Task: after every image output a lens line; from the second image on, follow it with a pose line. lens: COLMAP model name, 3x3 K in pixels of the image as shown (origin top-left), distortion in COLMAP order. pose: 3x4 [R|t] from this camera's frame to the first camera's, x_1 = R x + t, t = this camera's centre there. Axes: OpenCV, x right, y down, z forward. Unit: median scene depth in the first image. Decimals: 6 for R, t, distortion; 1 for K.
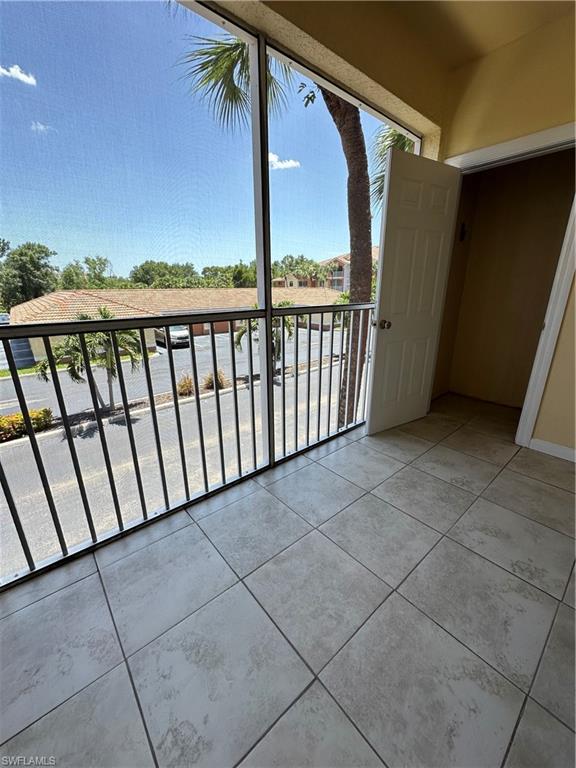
lens RADIAL K [[308.2, 0, 289.8], [0, 308.2, 385.3], [0, 0, 1]] dist [-0.003370, 0.001421]
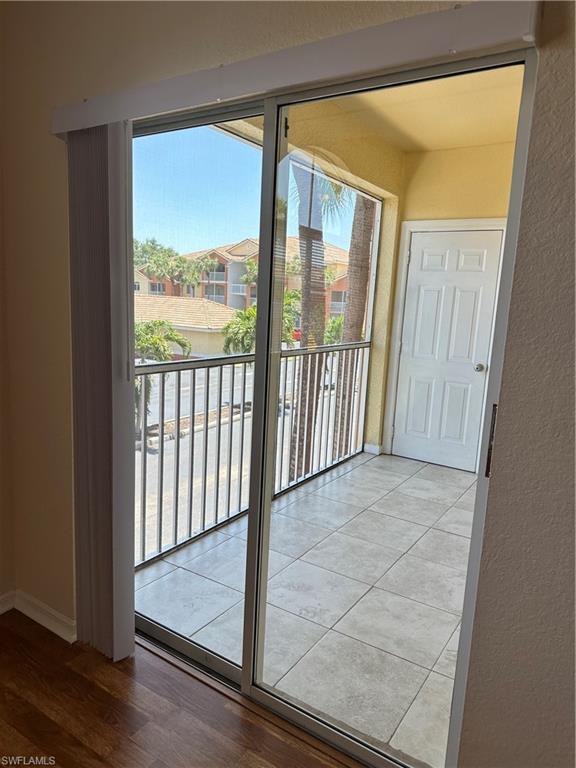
lens RADIAL K [[541.2, 0, 285.3], [0, 541.2, 389.7], [0, 0, 1]] dist [0.051022, -0.005630]
pose [[0.958025, 0.003412, 0.286664, -0.505520], [0.034780, 0.991160, -0.128032, 0.128134], [-0.284566, 0.132628, 0.949438, -0.733922]]
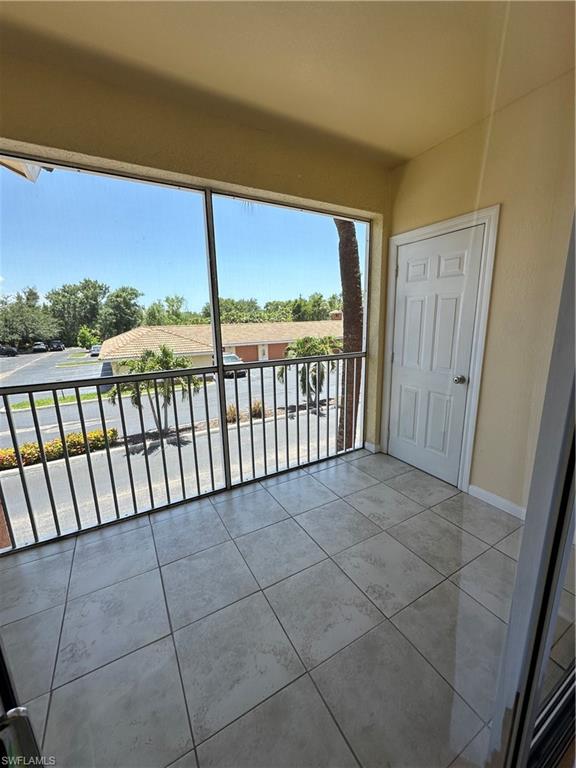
lens RADIAL K [[308.2, 0, 289.2], [0, 308.2, 384.9], [0, 0, 1]] dist [-0.003370, 0.001421]
pose [[0.981174, 0.024411, -0.191579, 0.383913], [-0.042679, 0.994861, -0.091816, -0.045037], [0.188353, 0.098264, 0.977173, -0.185285]]
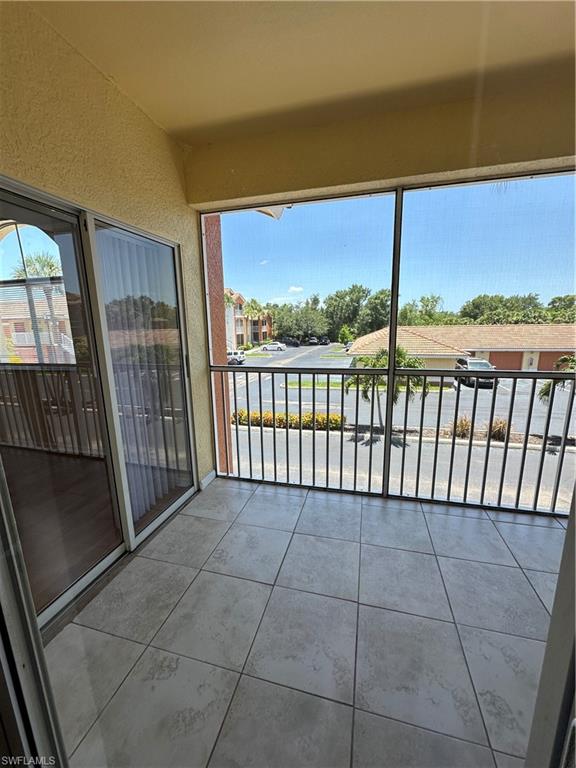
lens RADIAL K [[308.2, 0, 287.0], [0, 308.2, 384.6], [0, 0, 1]] dist [-0.003370, 0.001421]
pose [[0.566603, 0.155277, -0.809228, 0.590397], [-0.238557, 0.970937, 0.019274, -0.083639], [0.788702, 0.182126, 0.587179, -0.068038]]
